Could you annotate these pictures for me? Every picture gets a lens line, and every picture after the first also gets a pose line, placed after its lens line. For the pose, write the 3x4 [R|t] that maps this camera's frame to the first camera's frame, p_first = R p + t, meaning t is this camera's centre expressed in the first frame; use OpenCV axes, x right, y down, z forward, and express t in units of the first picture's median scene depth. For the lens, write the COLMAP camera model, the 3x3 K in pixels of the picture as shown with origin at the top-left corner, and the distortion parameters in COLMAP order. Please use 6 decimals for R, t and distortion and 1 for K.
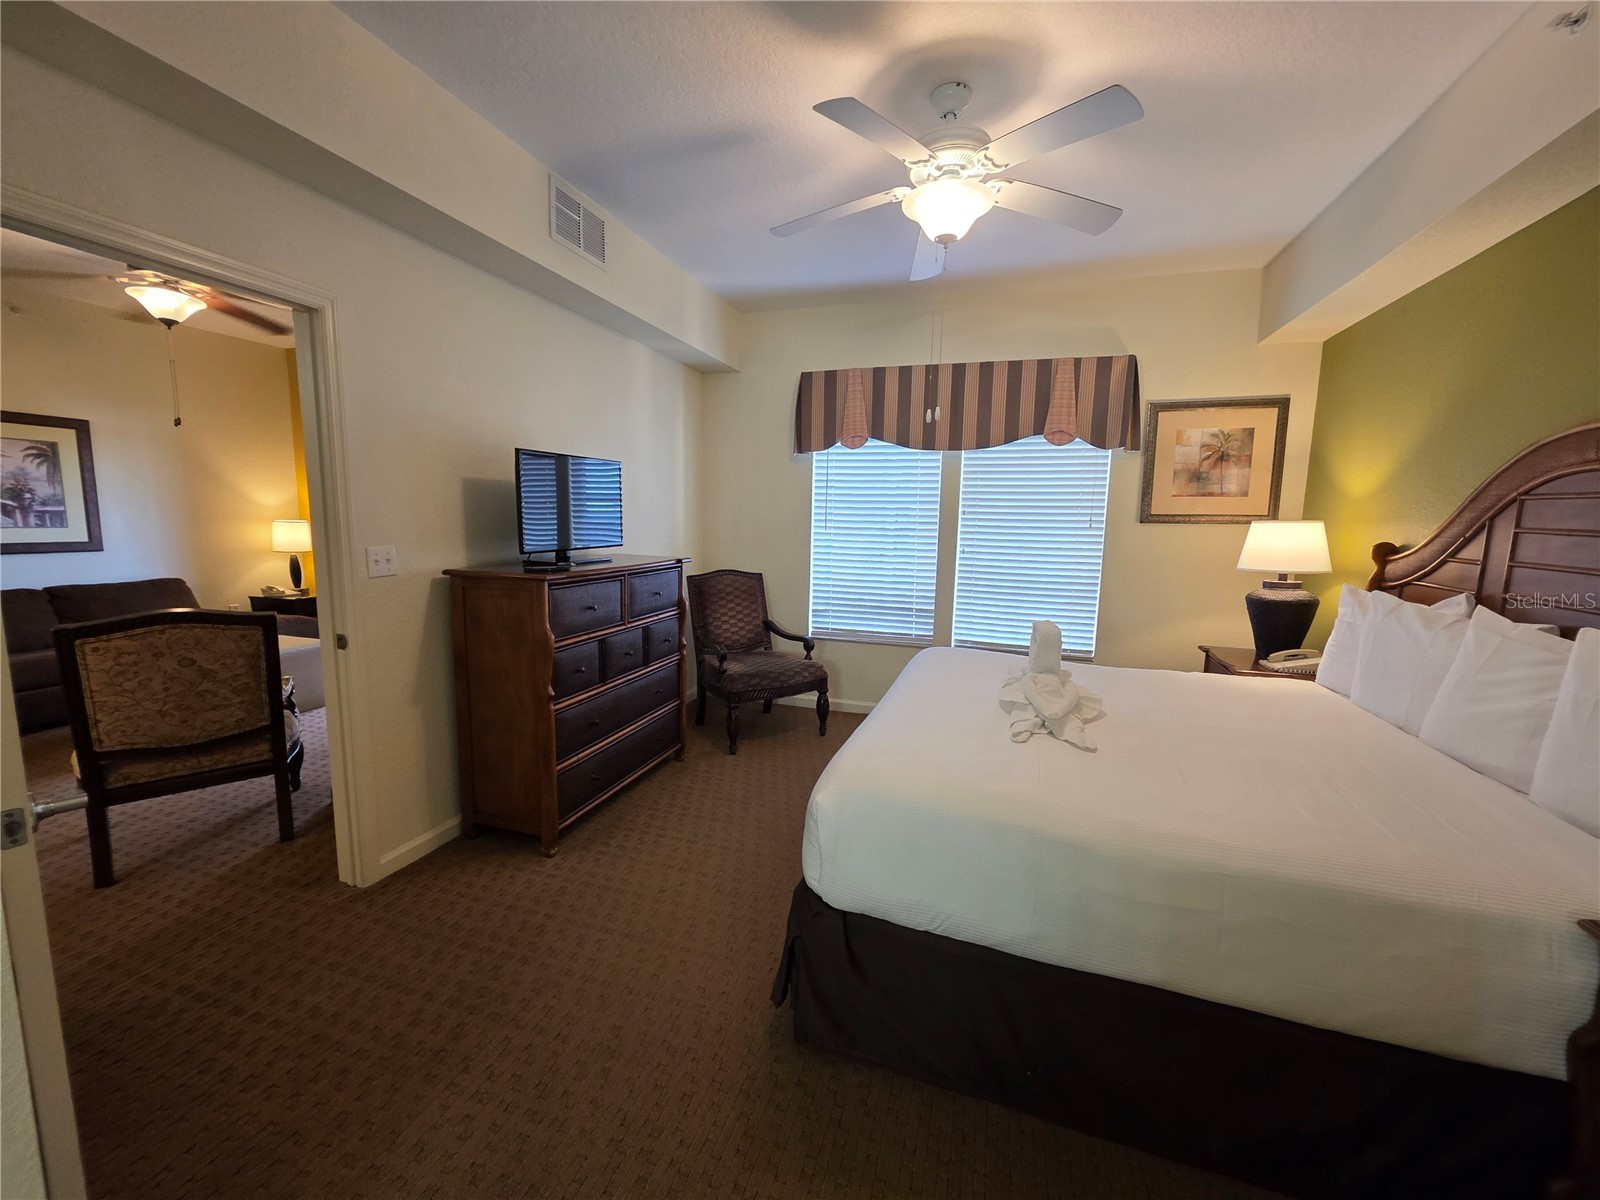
lens RADIAL K [[645.0, 0, 797.7], [0, 645.0, 597.0], [0, 0, 1]] dist [0.000741, 0.000200]
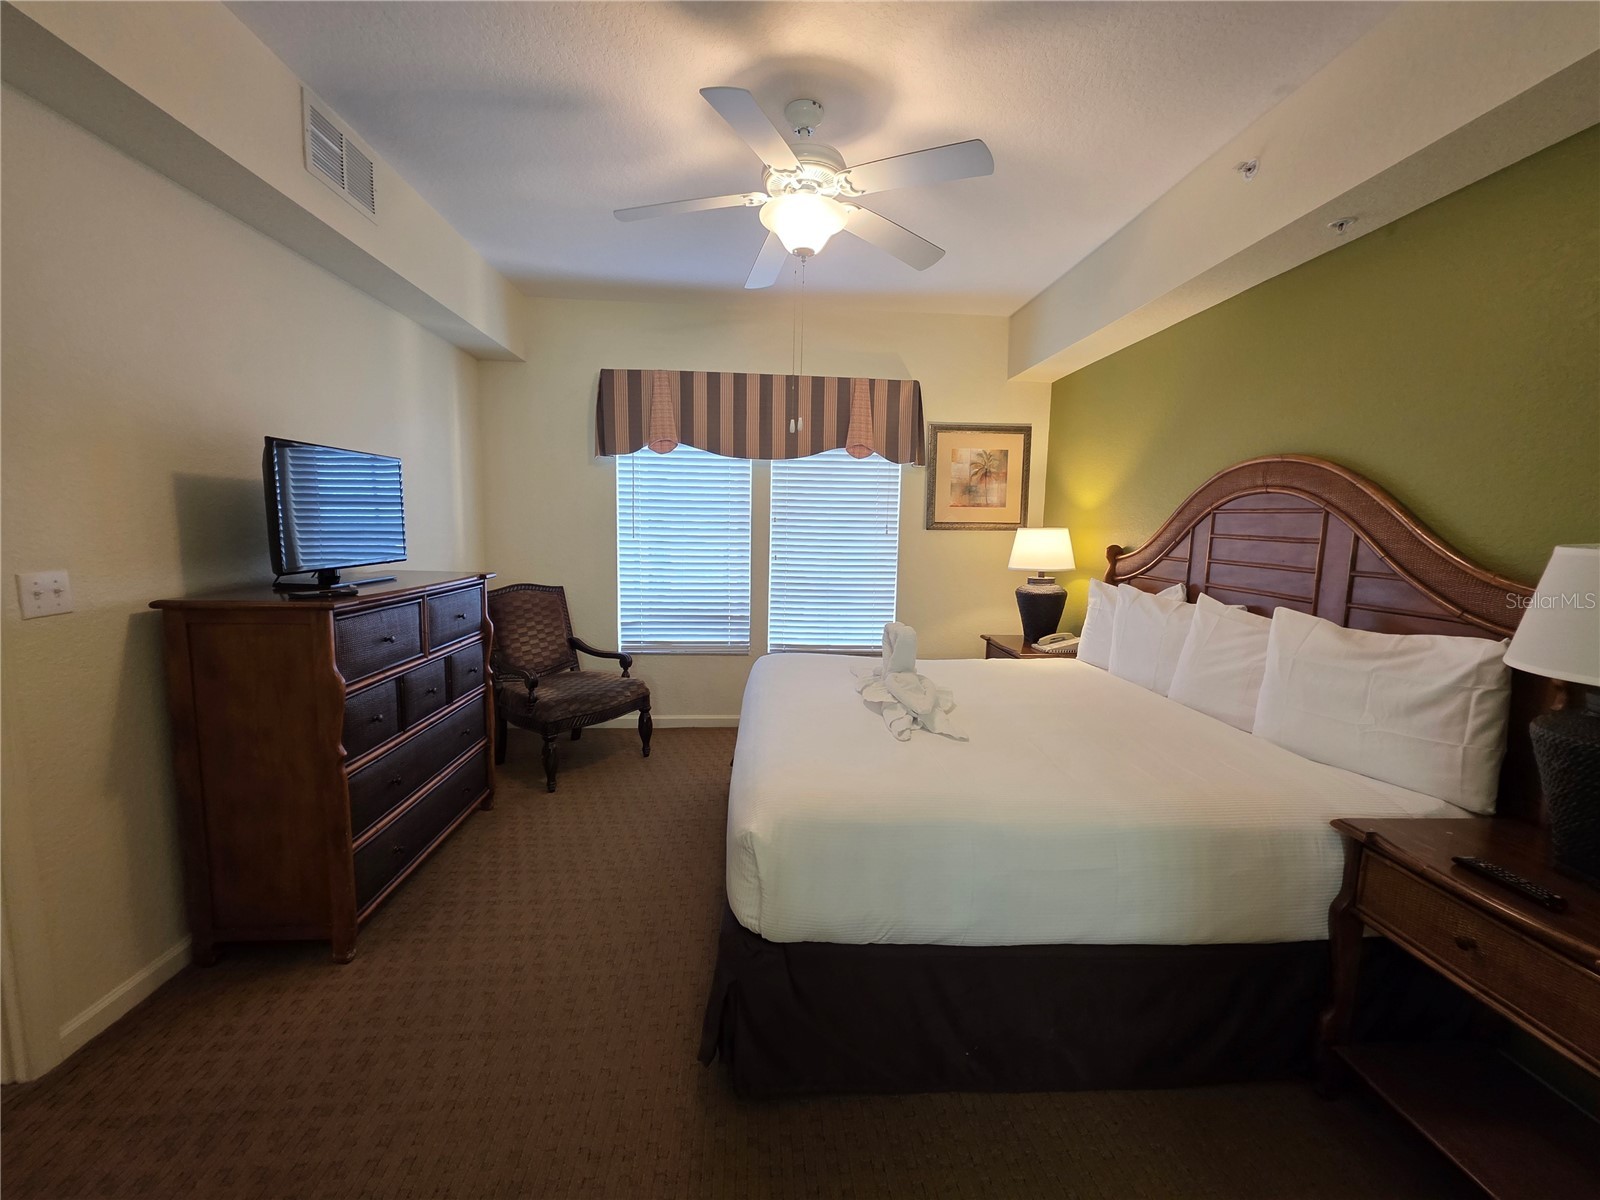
lens RADIAL K [[641.7, 0, 800.5], [0, 641.7, 595.5], [0, 0, 1]] dist [0.000353, -0.000166]
pose [[0.924956, -0.043099, 0.377623, -0.139087], [0.046440, 0.998921, 0.000259, -0.013819], [-0.377227, 0.017297, 0.925959, 0.061951]]
